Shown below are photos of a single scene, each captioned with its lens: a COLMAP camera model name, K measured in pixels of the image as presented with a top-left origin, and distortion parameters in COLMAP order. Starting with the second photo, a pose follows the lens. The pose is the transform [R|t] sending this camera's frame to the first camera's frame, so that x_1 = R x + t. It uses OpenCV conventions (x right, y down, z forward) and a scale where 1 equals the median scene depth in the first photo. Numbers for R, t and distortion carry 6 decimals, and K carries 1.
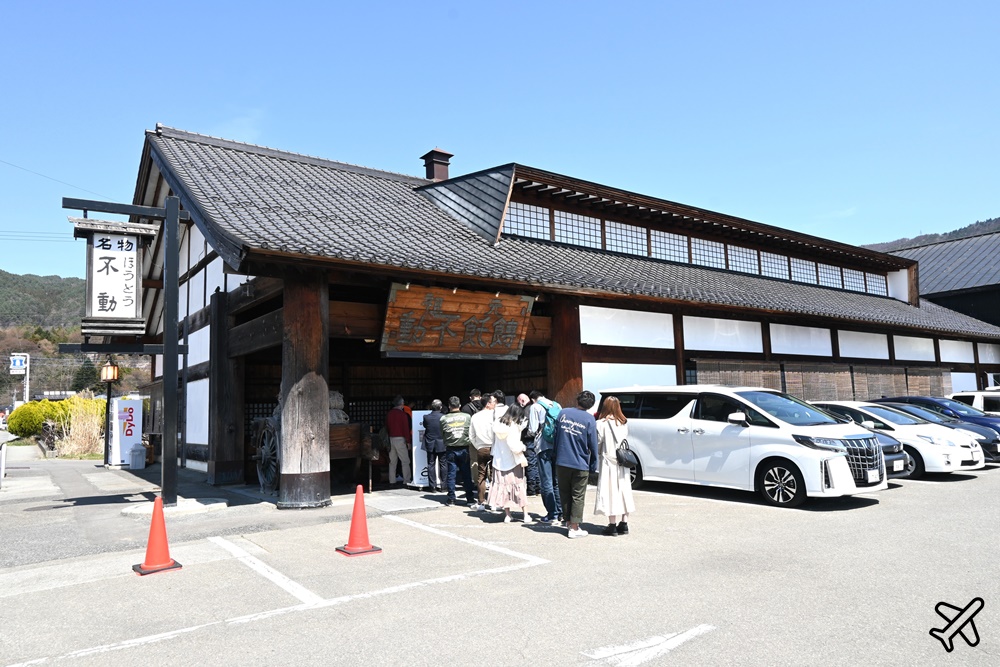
lens RADIAL K [[685.6, 0, 500.1], [0, 685.6, 335.1], [0, 0, 1]] dist [-0.002499, -0.000708]
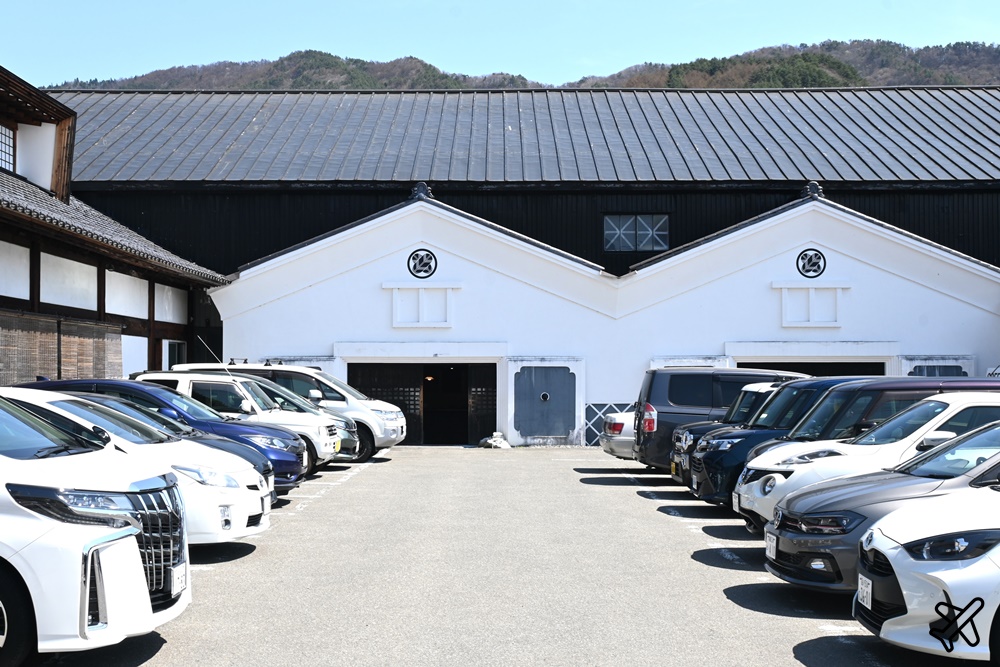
lens RADIAL K [[1330.7, 0, 500.6], [0, 1330.7, 334.9], [0, 0, 1]] dist [-0.006459, 0.000000]
pose [[0.584485, 0.053583, 0.809633, 0.005615], [-0.104658, 0.994461, 0.009739, 0.015536], [-0.804626, -0.090427, 0.586855, 0.177518]]
